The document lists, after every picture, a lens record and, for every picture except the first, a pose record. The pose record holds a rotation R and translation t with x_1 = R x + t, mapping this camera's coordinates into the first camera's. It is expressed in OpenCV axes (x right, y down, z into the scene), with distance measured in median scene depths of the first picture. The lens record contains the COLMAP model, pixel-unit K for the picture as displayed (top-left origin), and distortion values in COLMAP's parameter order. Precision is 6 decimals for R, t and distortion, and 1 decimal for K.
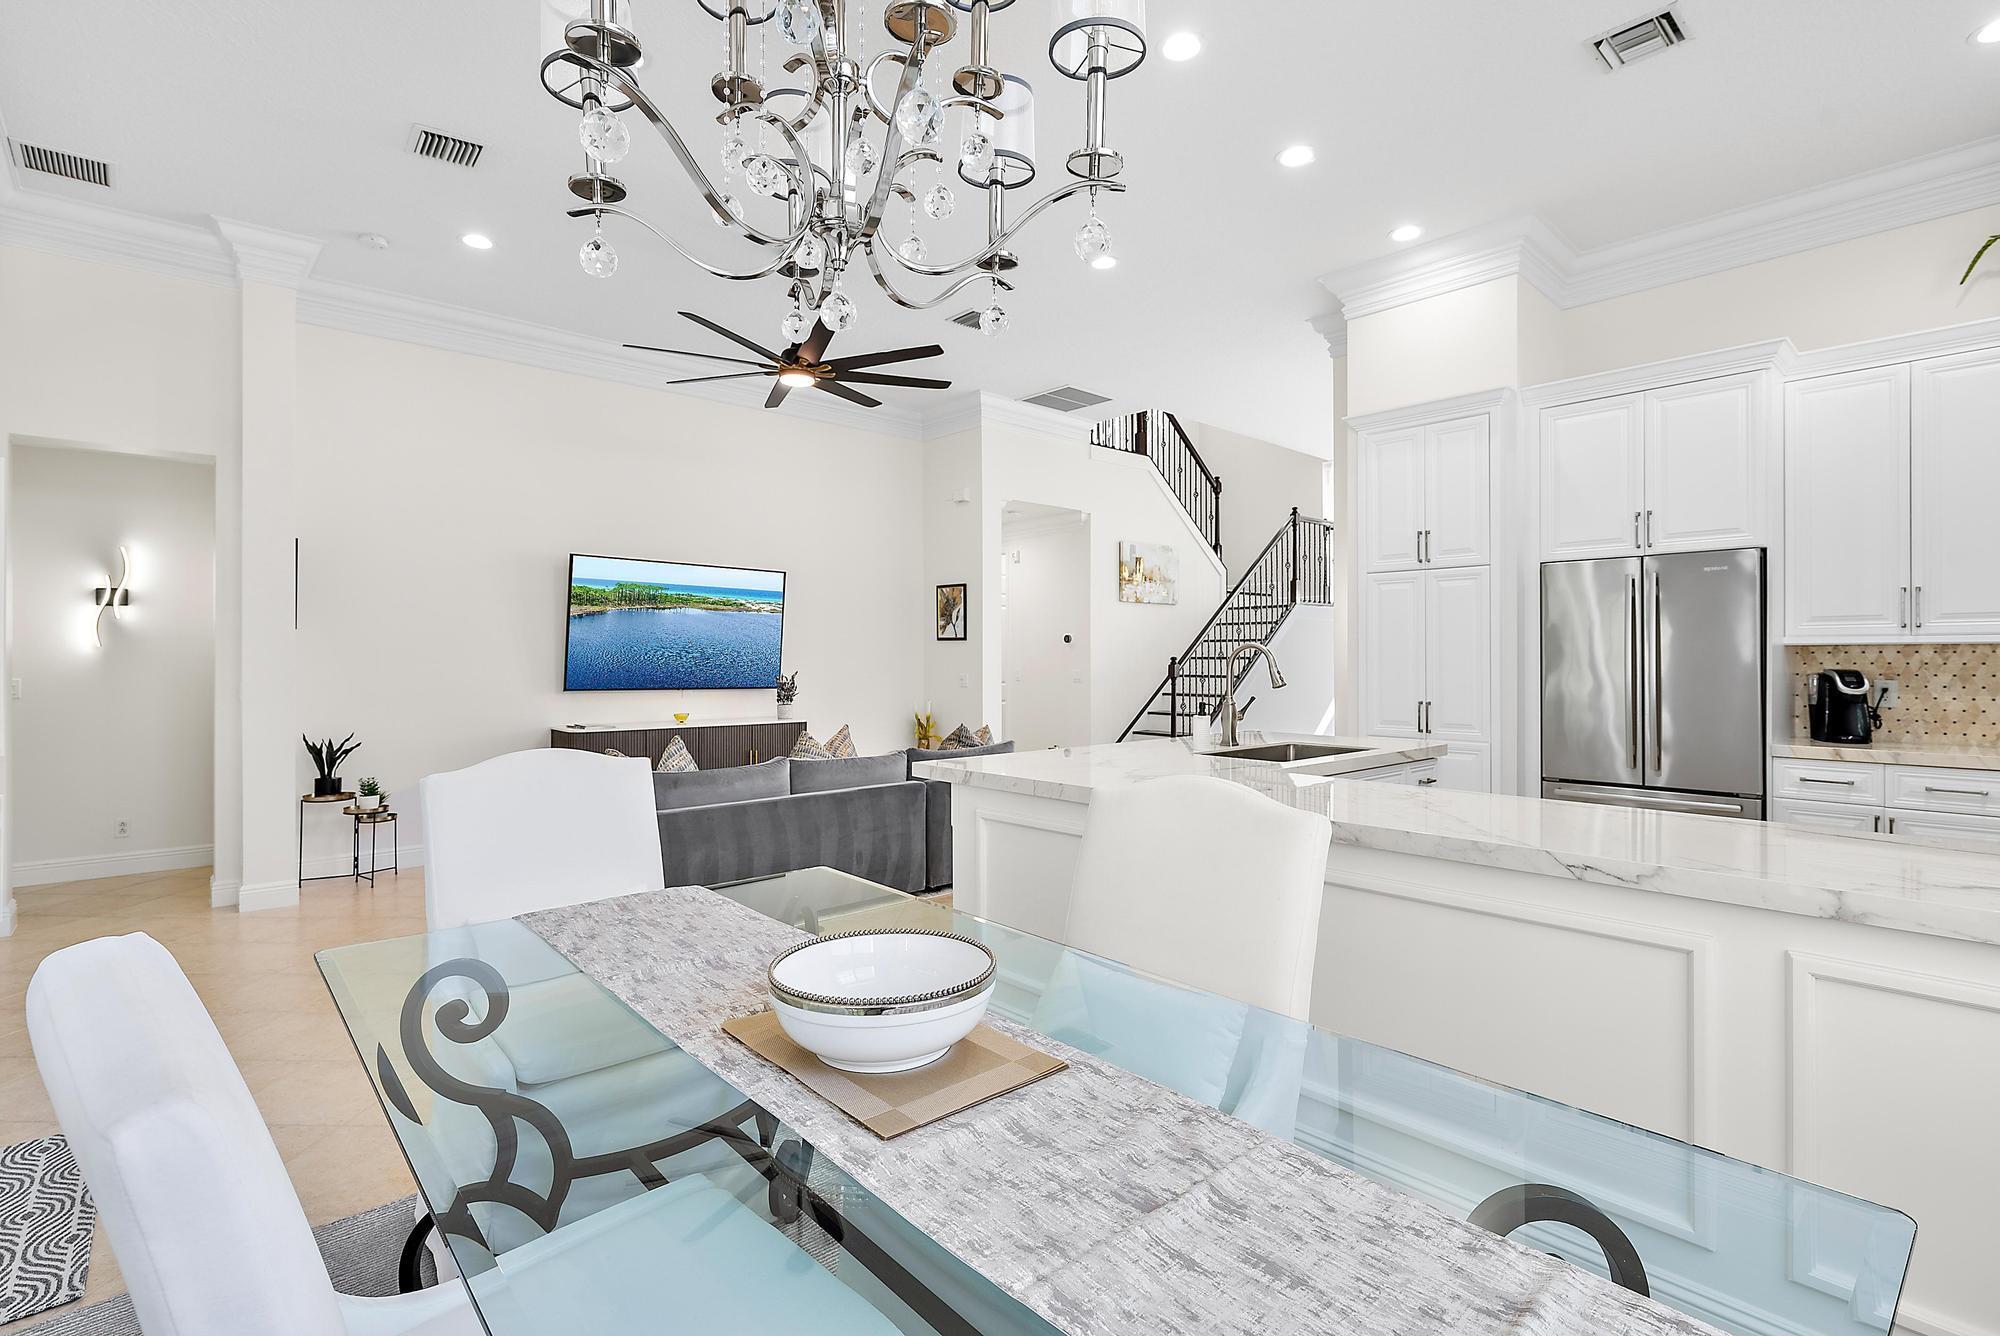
lens RADIAL K [[960.8, 0, 1019.9], [0, 960.8, 652.1], [0, 0, 1]] dist [0.003433, 0.000218]
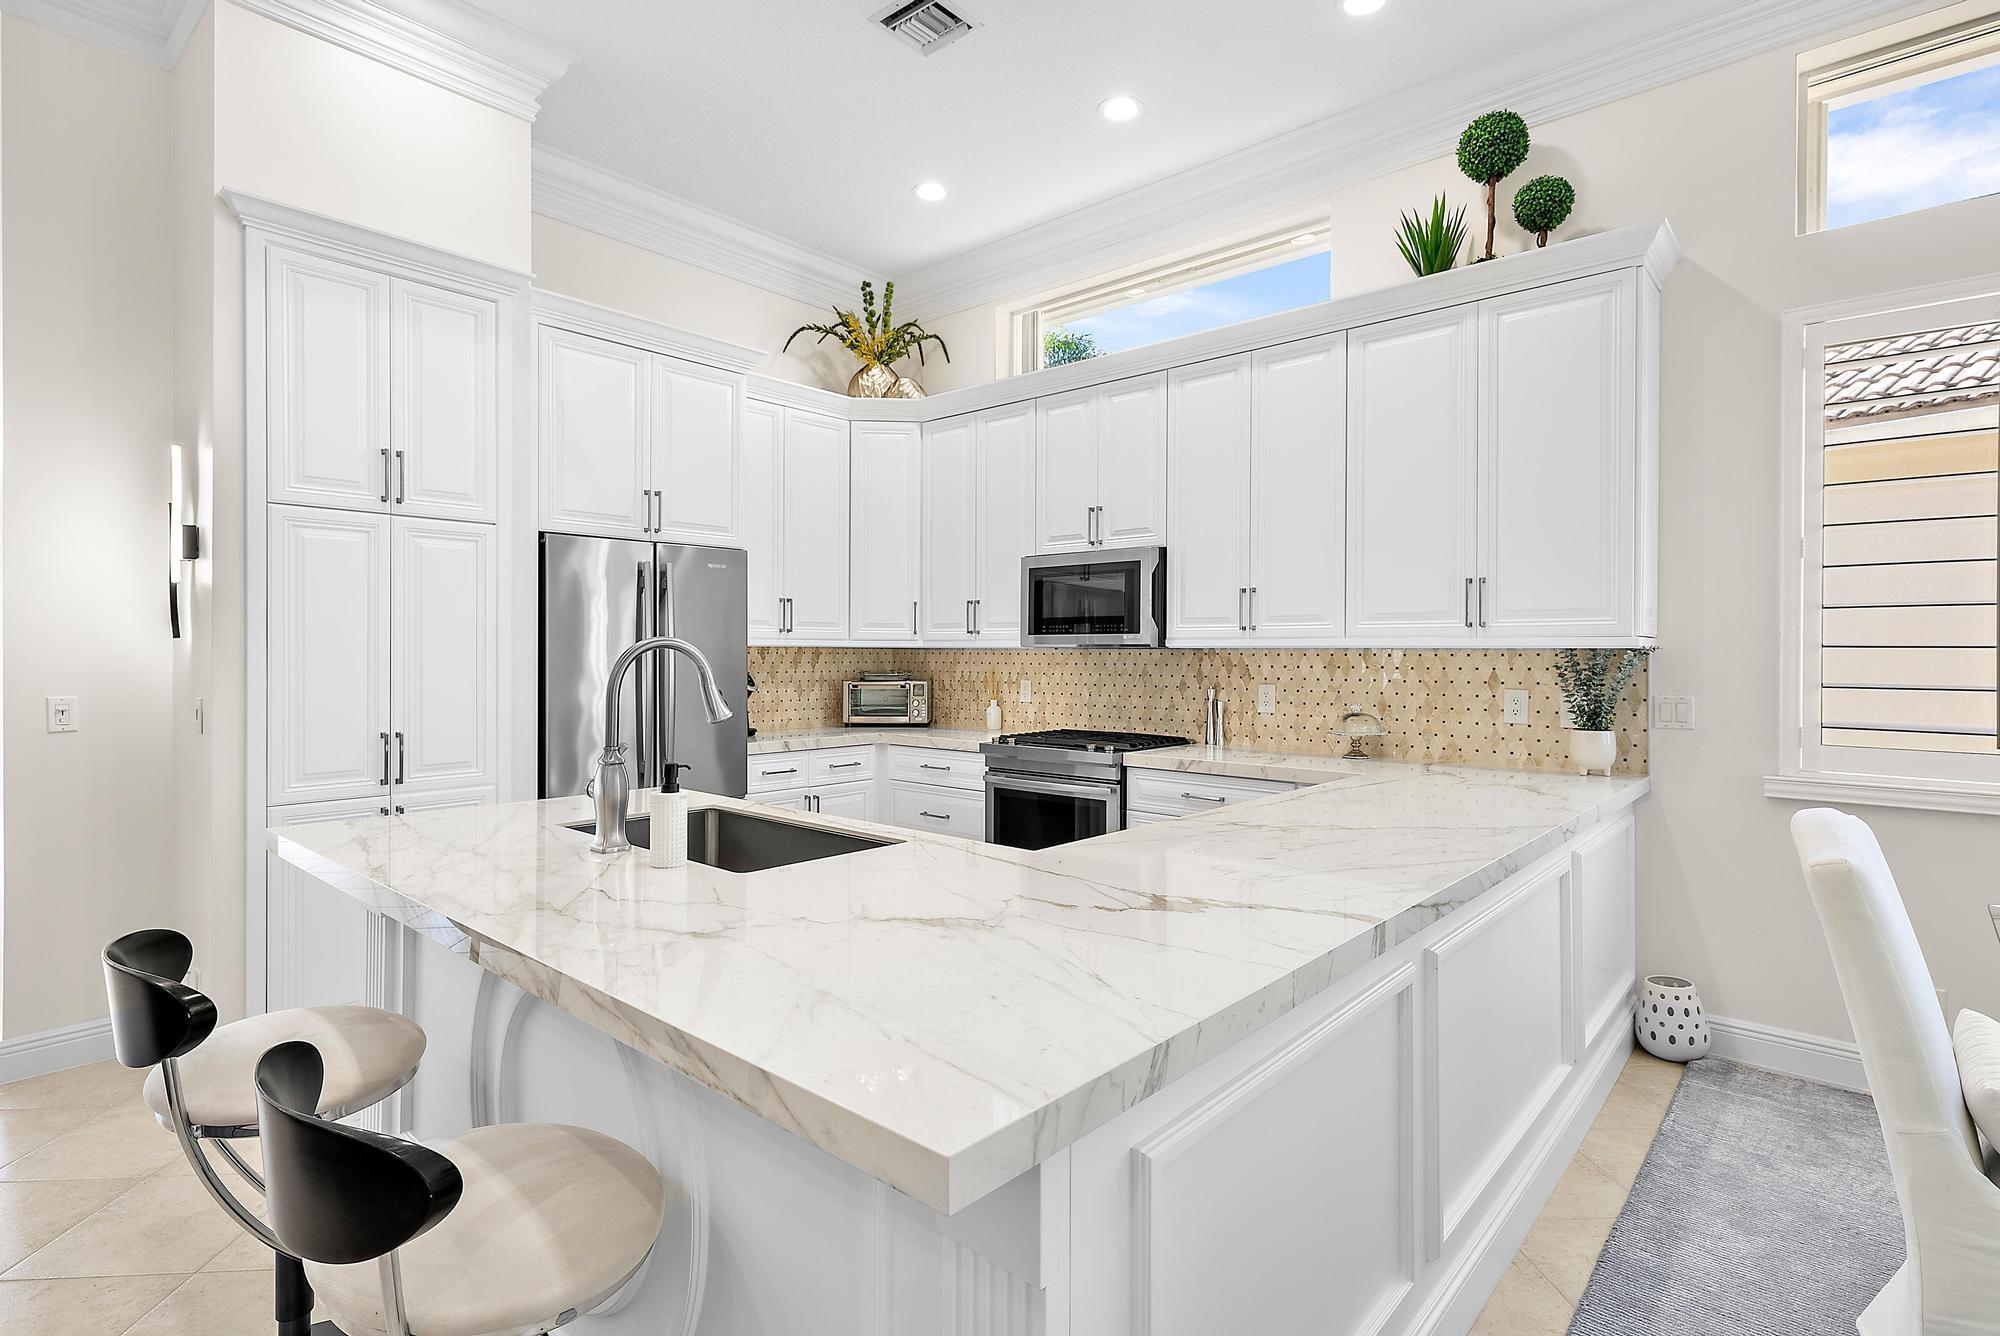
lens RADIAL K [[1008.3, 0, 995.6], [0, 1008.3, 663.8], [0, 0, 1]] dist [-0.015943, -0.001925]
pose [[-0.100508, -0.013537, 0.994844, -0.202499], [-0.008217, 0.999885, 0.012776, -0.003032], [-0.994902, -0.006890, -0.100608, 0.559335]]
